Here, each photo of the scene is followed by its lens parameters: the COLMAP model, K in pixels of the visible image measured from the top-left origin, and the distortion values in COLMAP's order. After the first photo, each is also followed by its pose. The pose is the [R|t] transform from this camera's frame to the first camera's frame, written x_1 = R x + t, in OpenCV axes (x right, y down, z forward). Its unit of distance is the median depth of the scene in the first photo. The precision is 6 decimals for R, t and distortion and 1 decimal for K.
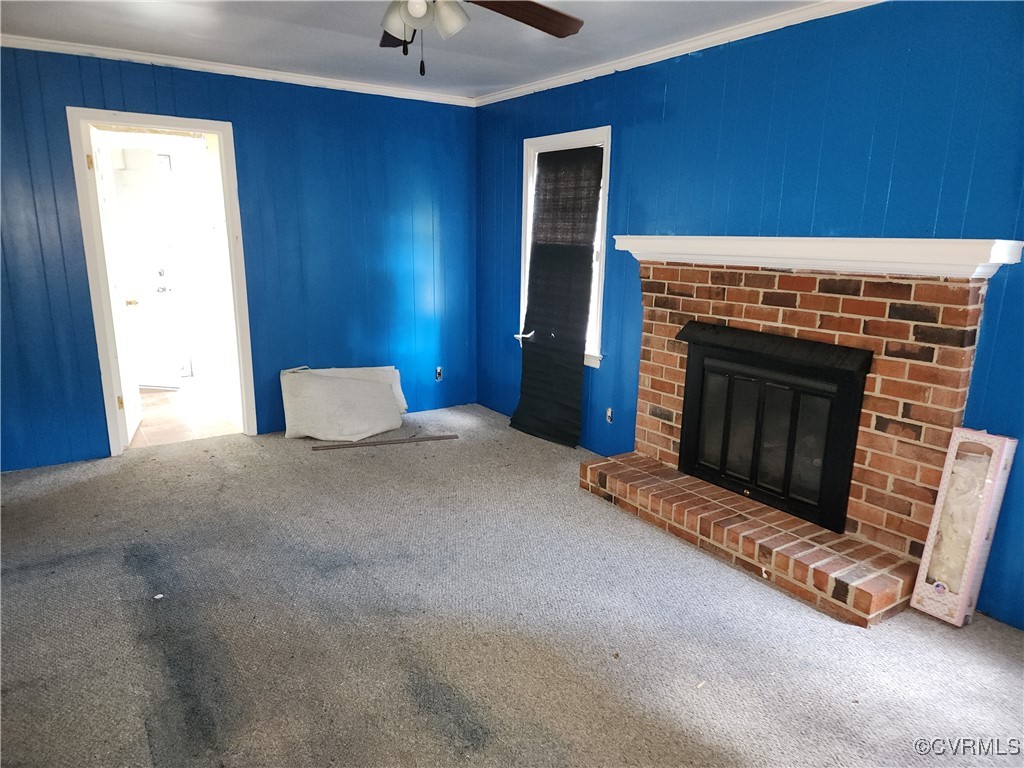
lens RADIAL K [[672.3, 0, 509.3], [0, 672.3, 391.6], [0, 0, 1]] dist [0.047726, -0.001914]
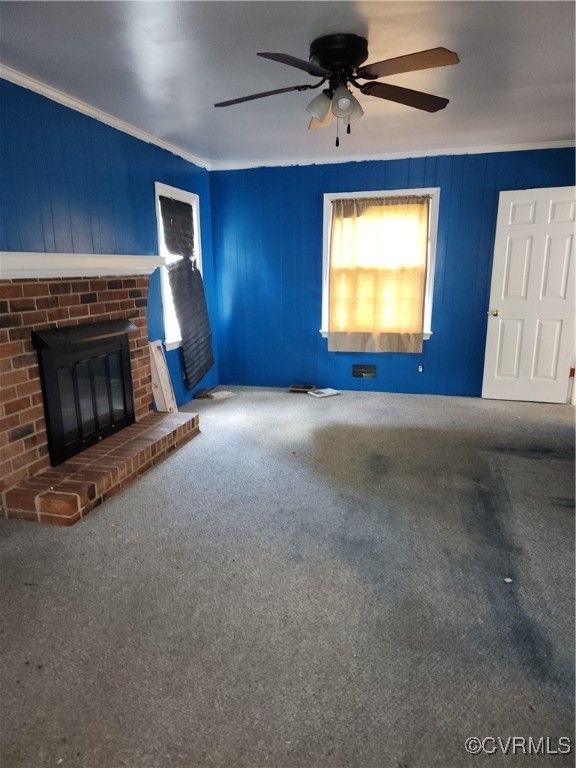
lens RADIAL K [[504.2, 0, 288.0], [0, 504.2, 384.0], [0, 0, 1]] dist [0.047726, -0.001914]
pose [[-0.662452, -0.181555, 0.726771, -0.653278], [0.173581, 0.906577, 0.384692, -0.291580], [-0.728716, 0.380993, -0.569049, 1.280019]]
